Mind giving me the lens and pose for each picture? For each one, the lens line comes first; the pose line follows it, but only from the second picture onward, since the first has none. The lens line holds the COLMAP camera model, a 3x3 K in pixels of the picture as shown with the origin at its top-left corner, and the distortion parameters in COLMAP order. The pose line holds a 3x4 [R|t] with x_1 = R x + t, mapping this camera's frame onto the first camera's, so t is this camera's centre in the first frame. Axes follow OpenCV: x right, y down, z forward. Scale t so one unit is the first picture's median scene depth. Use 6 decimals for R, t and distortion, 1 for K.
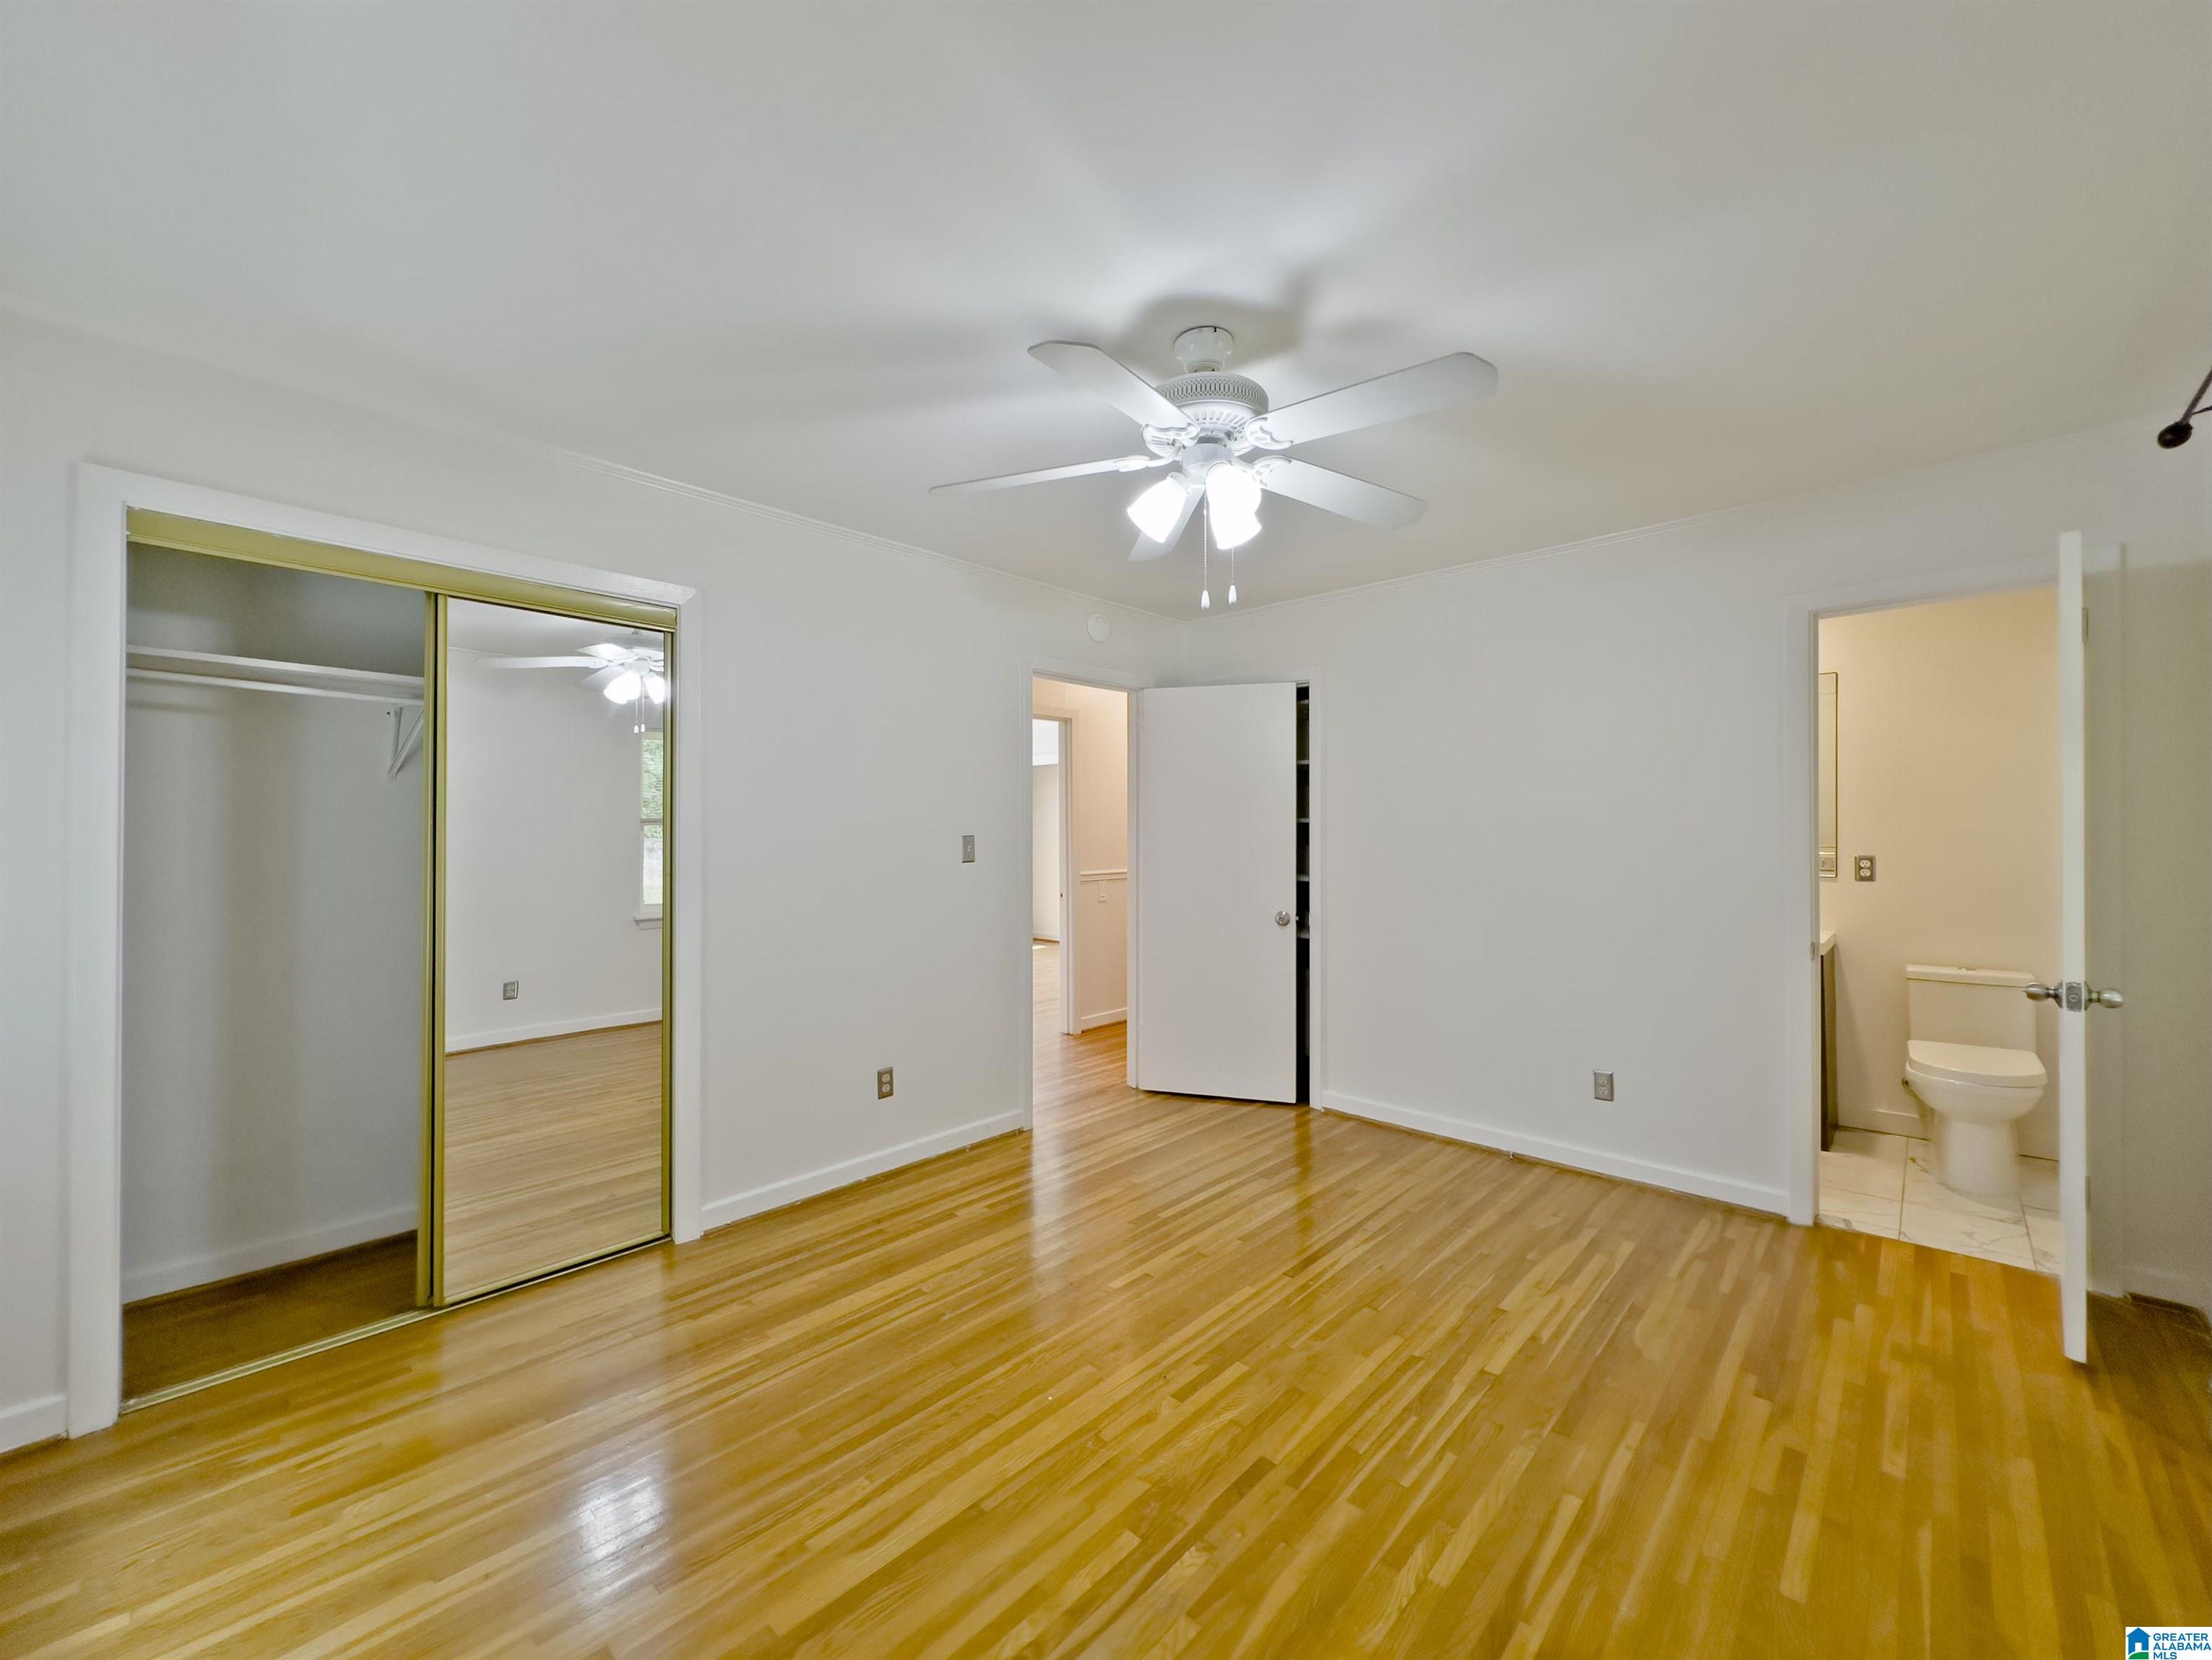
lens RADIAL K [[889.4, 0, 1103.6], [0, 889.4, 824.2], [0, 0, 1]] dist [-0.000818, -0.000064]
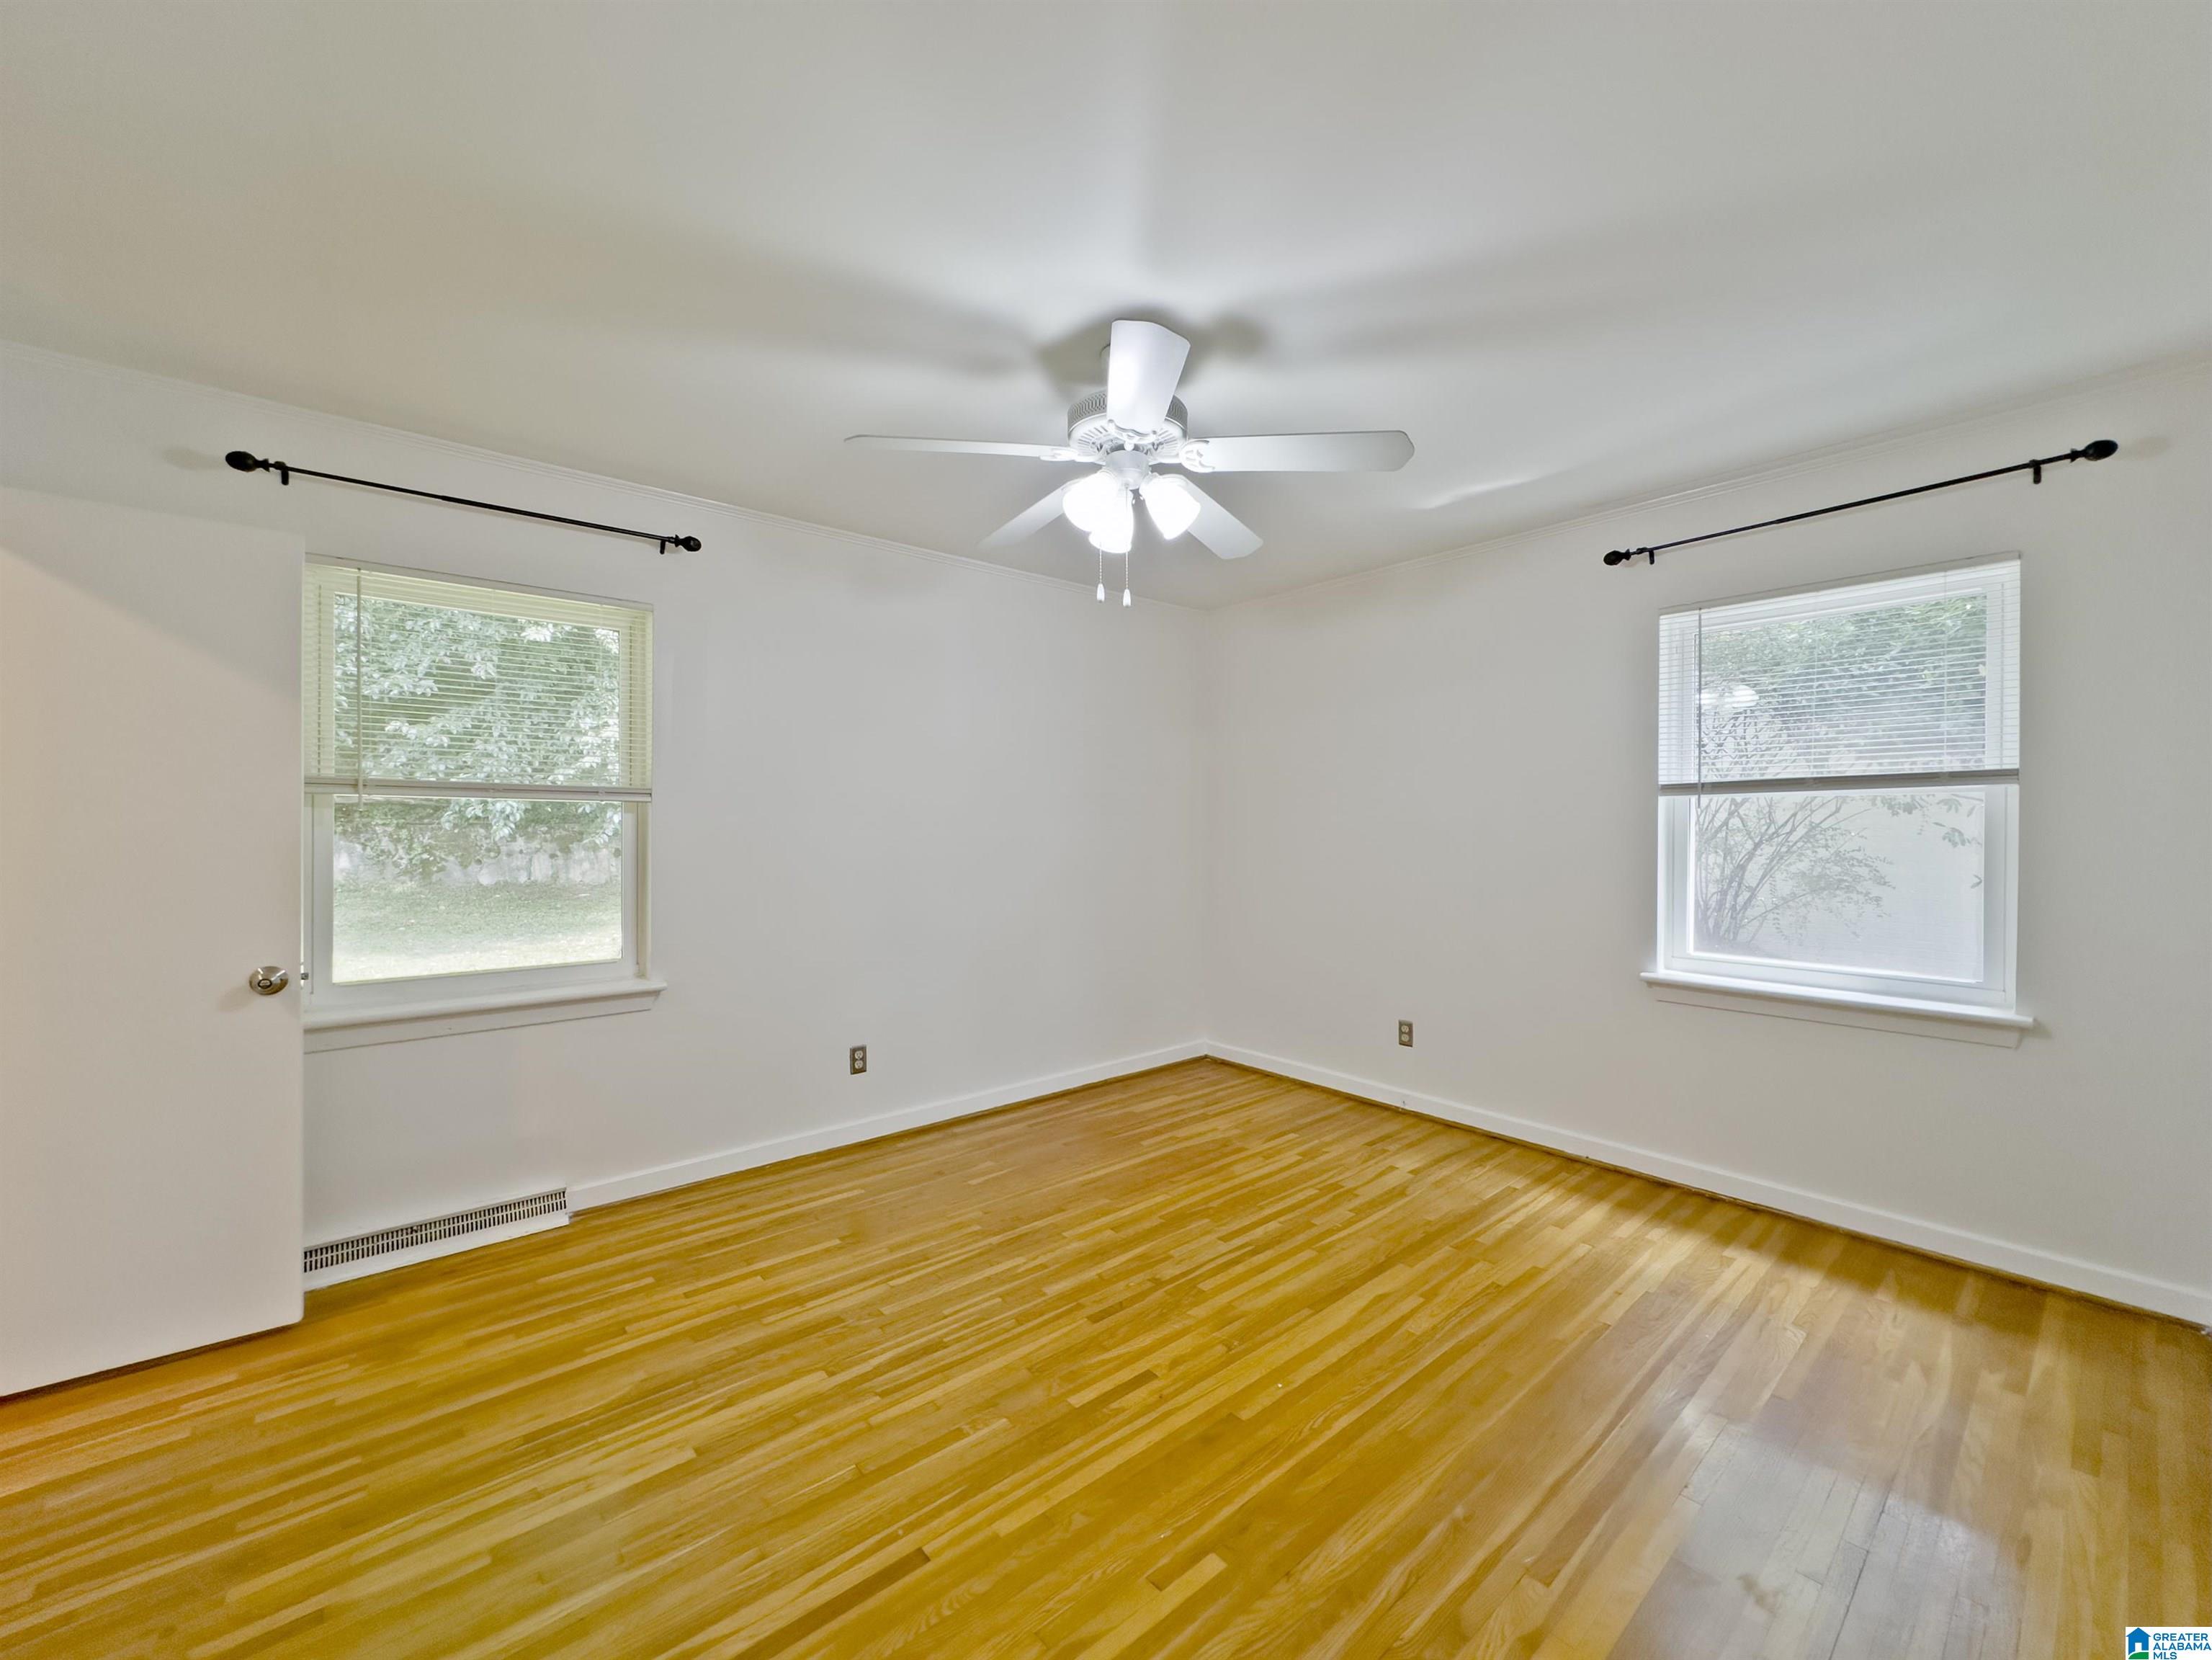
lens RADIAL K [[889.4, 0, 1103.2], [0, 889.4, 818.9], [0, 0, 1]] dist [-0.000818, -0.000064]
pose [[-0.993337, 0.000349, 0.115241, 0.022029], [0.000214, 0.999999, -0.001187, 0.011793], [-0.115241, -0.001154, -0.993337, 2.103733]]
